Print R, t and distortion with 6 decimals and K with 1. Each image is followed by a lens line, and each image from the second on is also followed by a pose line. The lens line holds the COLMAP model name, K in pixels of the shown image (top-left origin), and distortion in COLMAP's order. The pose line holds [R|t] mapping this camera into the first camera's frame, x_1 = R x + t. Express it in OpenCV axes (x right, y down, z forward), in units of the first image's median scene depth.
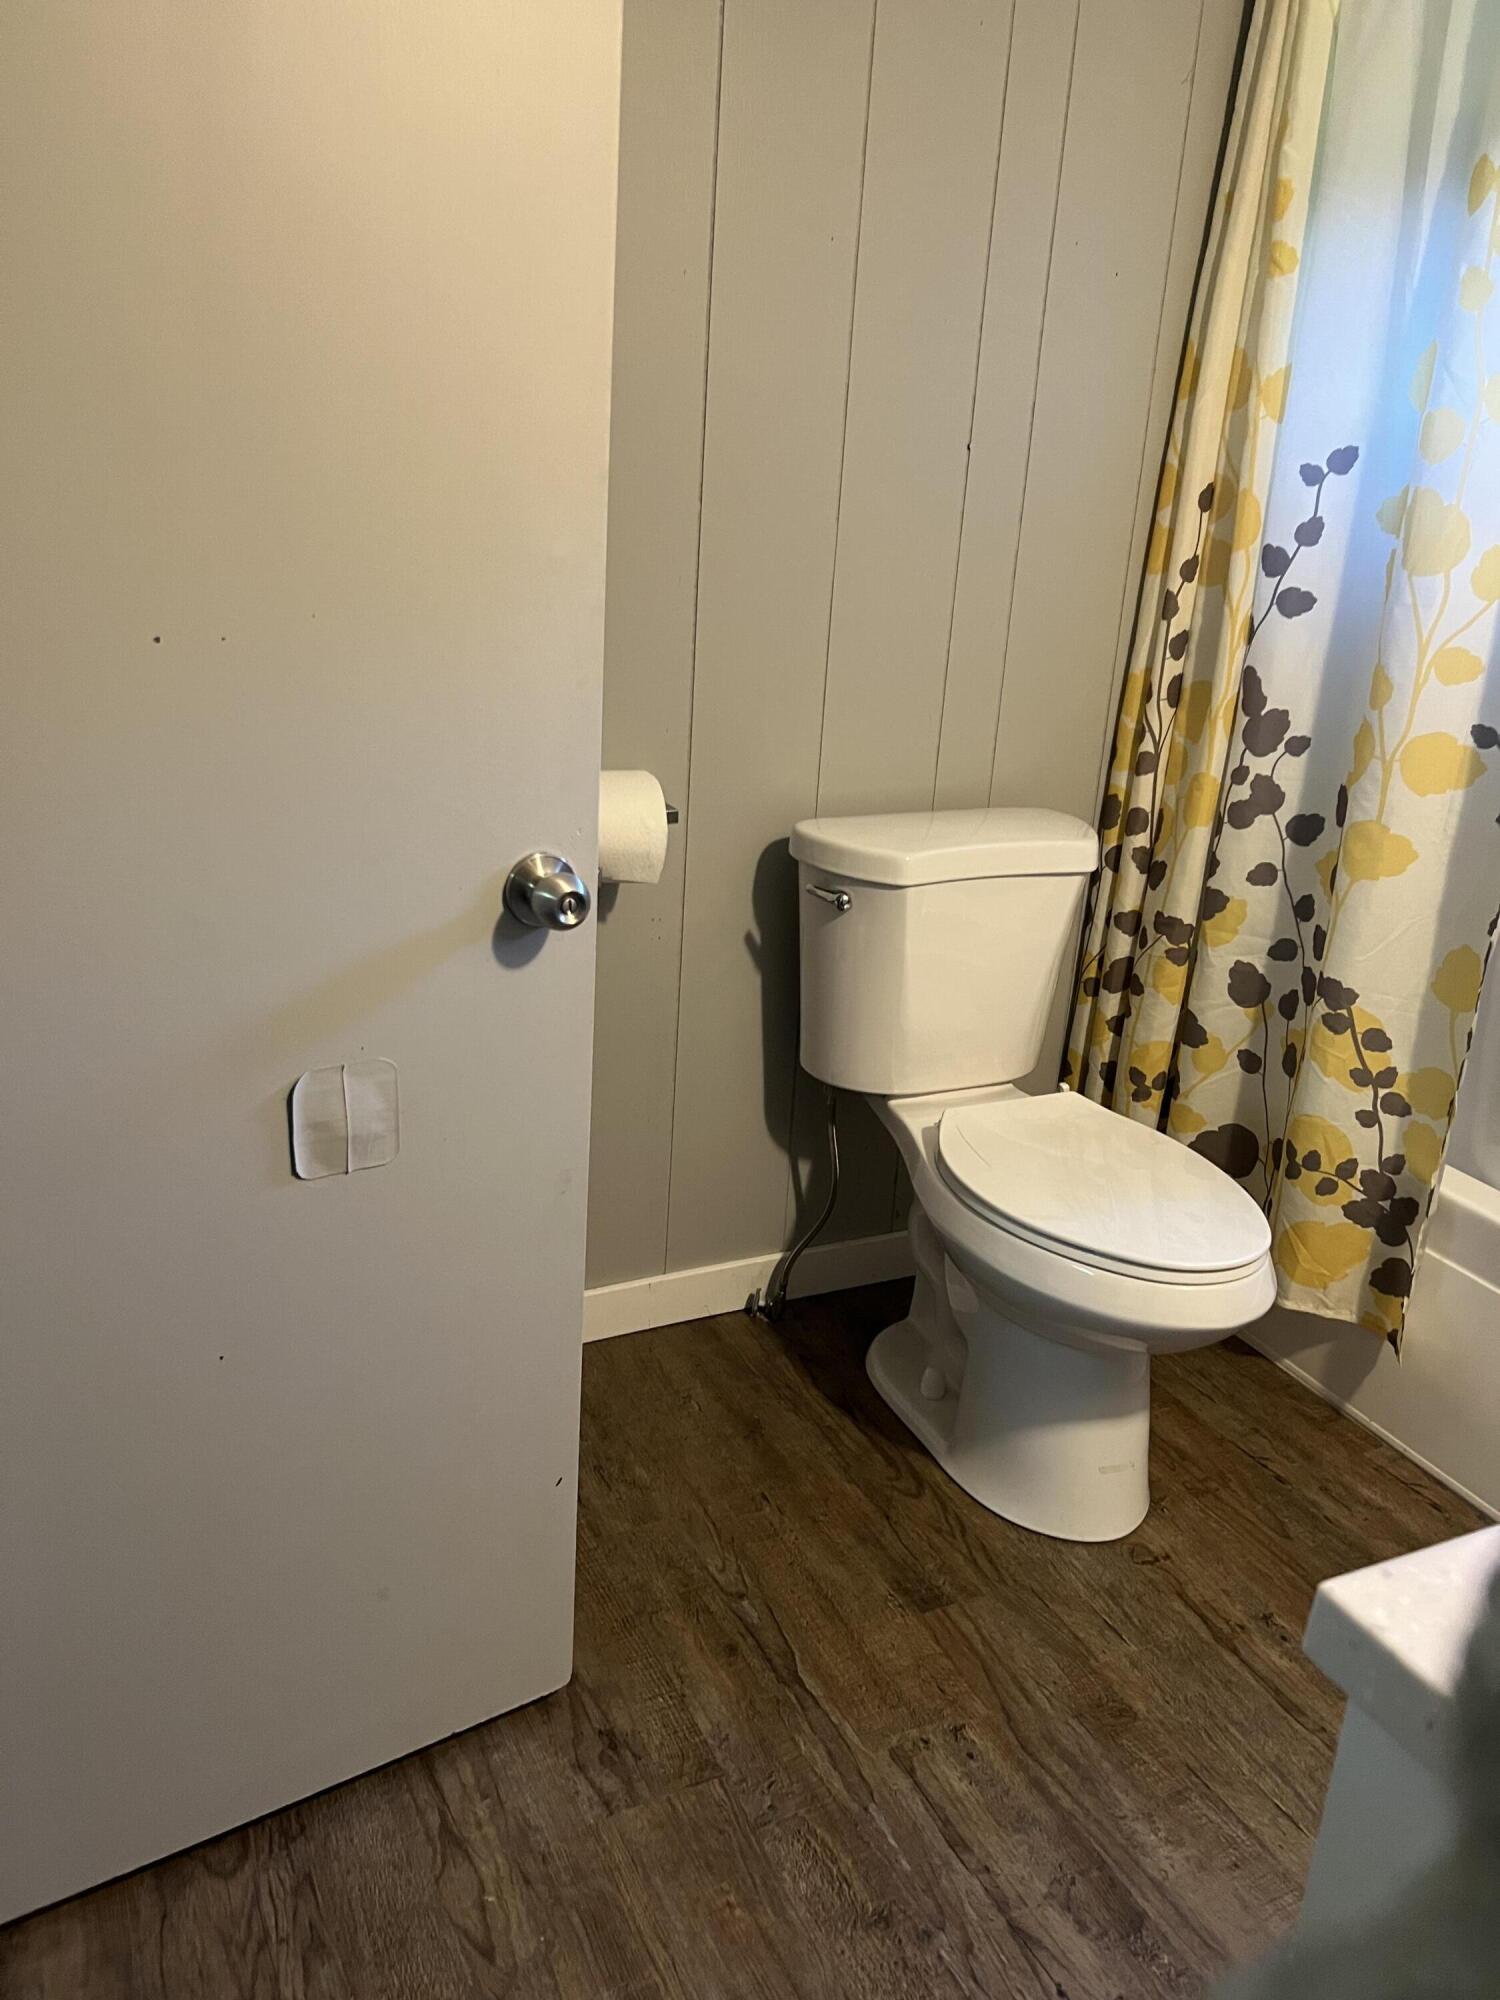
lens RADIAL K [[1518.9, 0, 743.5], [0, 1518.9, 981.7], [0, 0, 1]] dist [0.059806, -0.064091]
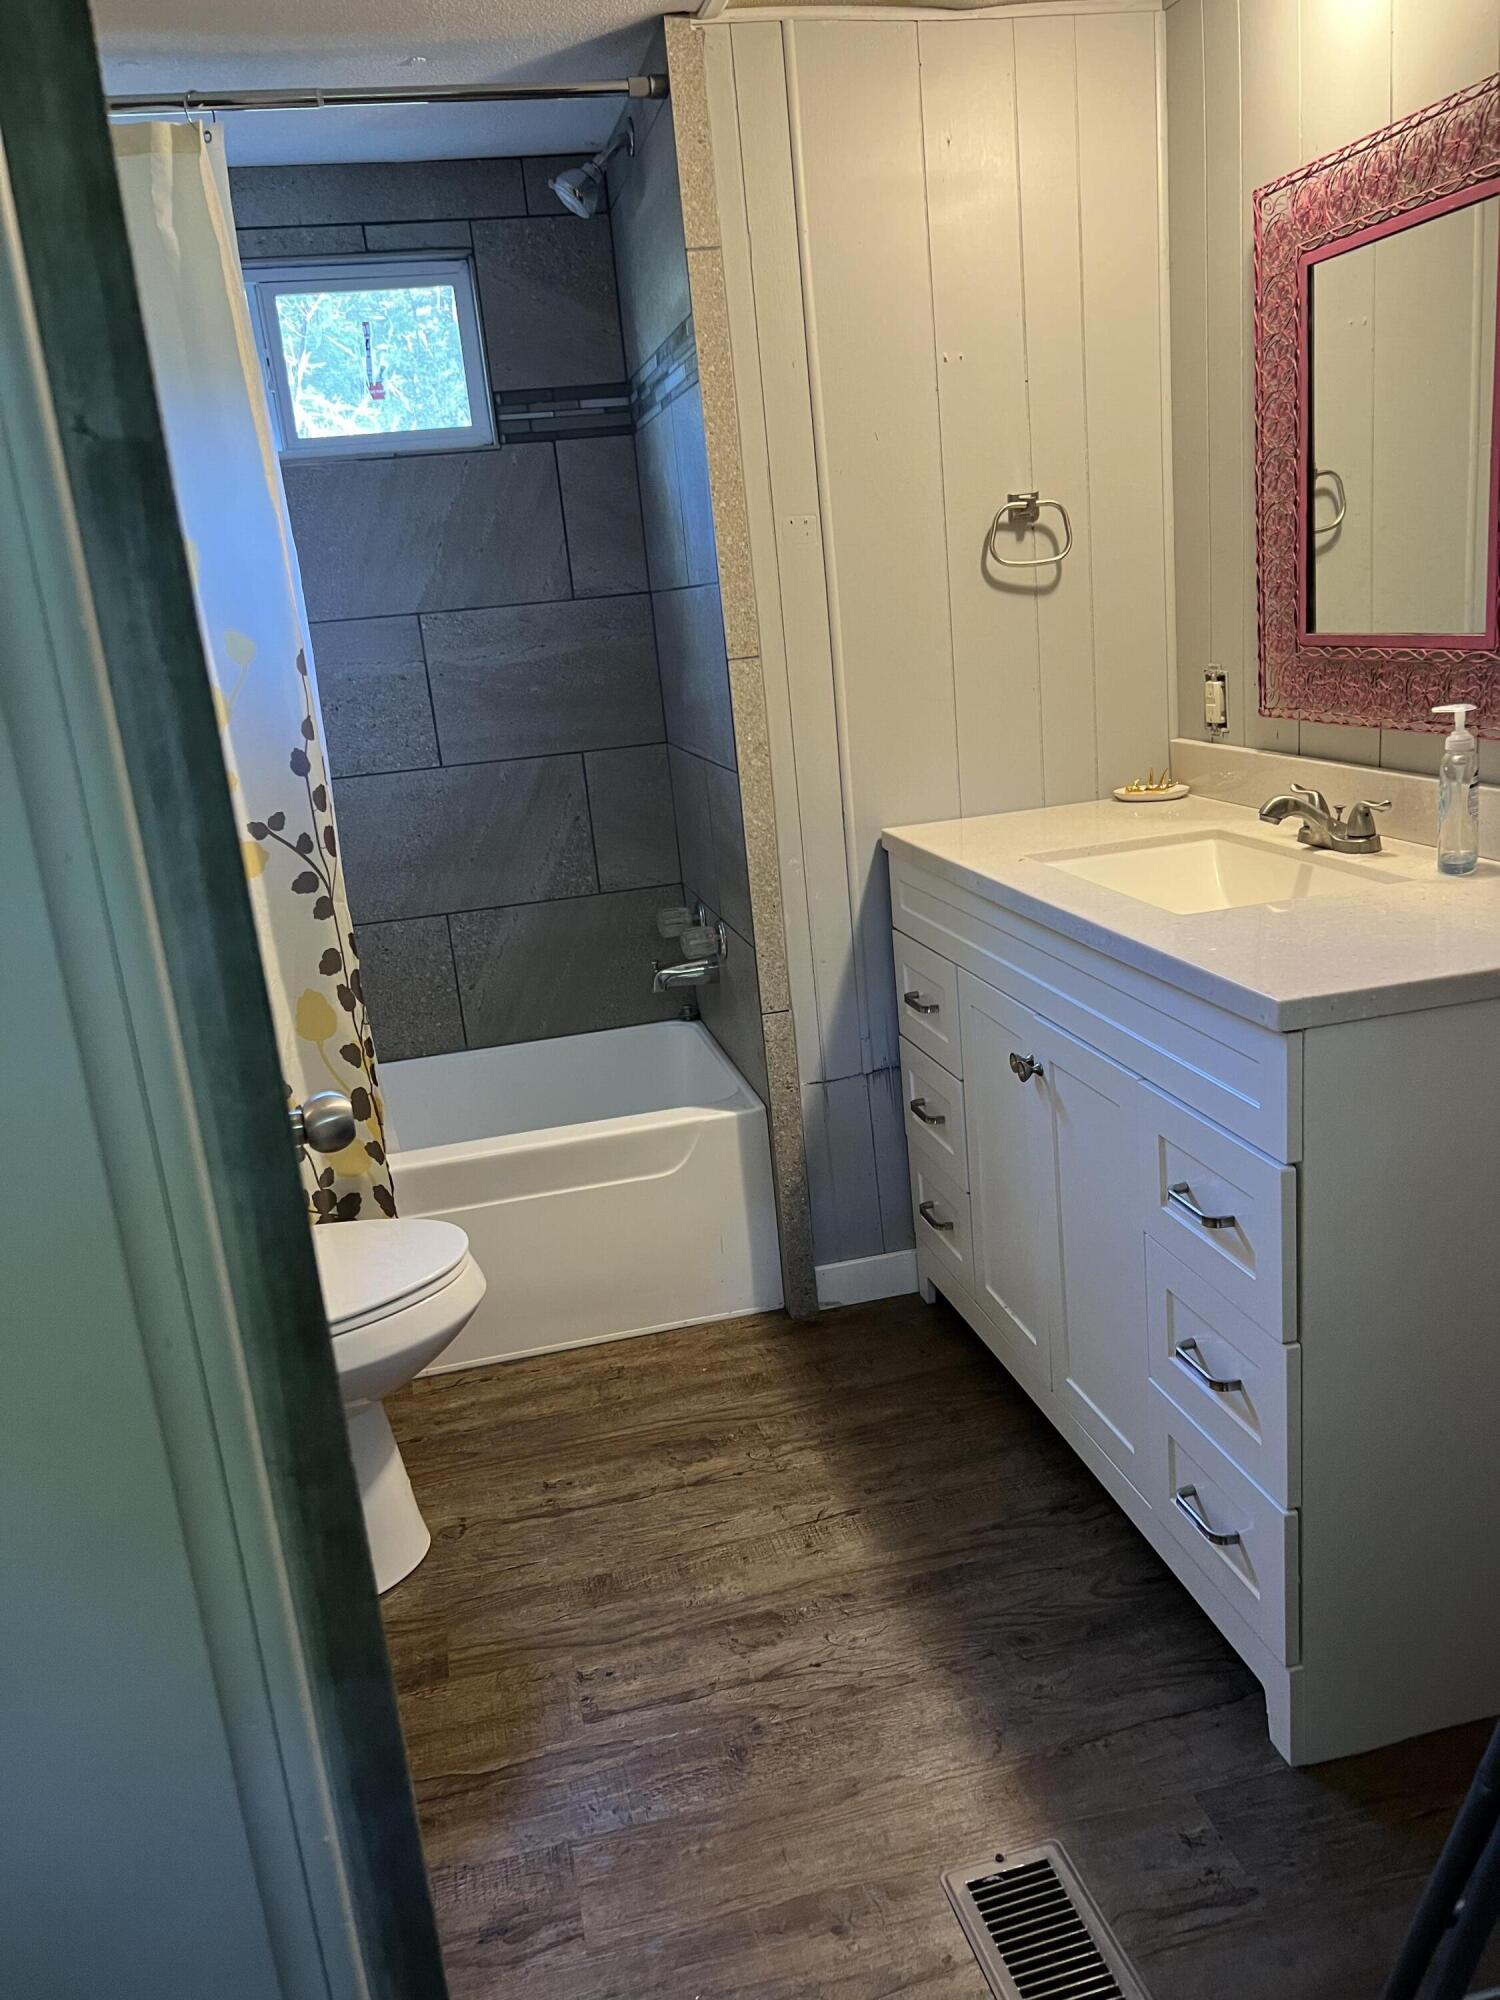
lens RADIAL K [[1518.9, 0, 763.1], [0, 1518.9, 1010.6], [0, 0, 1]] dist [0.059806, -0.064091]
pose [[0.205687, -0.336277, 0.919027, -0.593508], [0.404380, 0.884388, 0.233099, -0.145906], [-0.891162, 0.323690, 0.317891, 0.270347]]
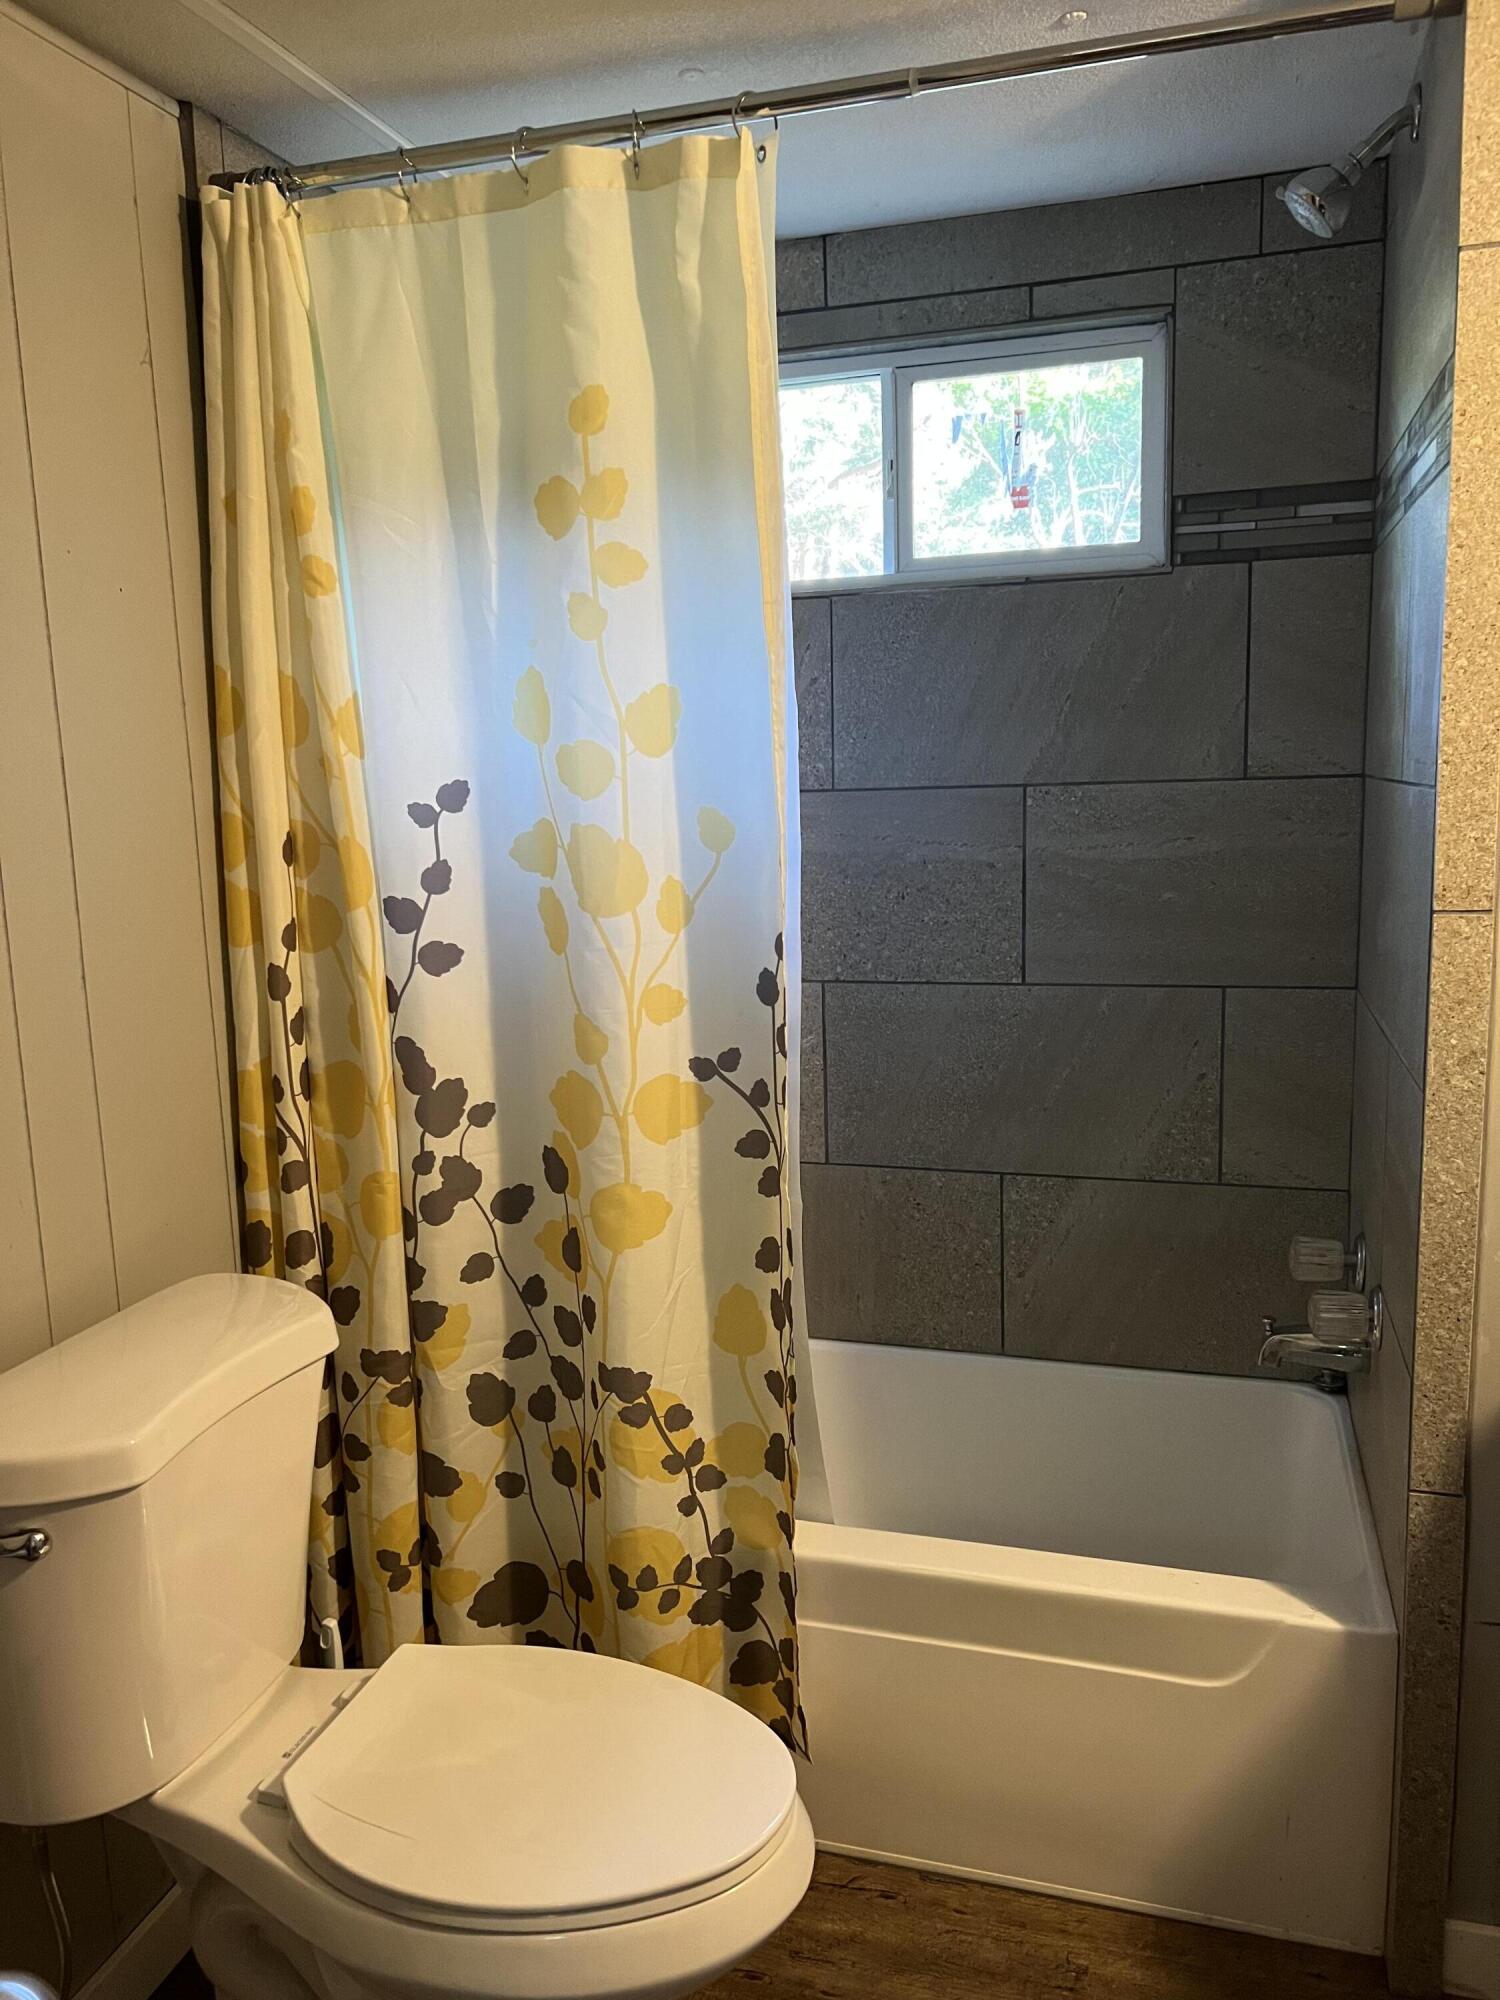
lens RADIAL K [[1518.9, 0, 741.6], [0, 1518.9, 1008.9], [0, 0, 1]] dist [0.059806, -0.064091]
pose [[0.665716, -0.197957, 0.719469, -0.150043], [0.298256, 0.954392, -0.013379, -0.165935], [-0.684007, 0.223492, 0.694396, 0.317627]]
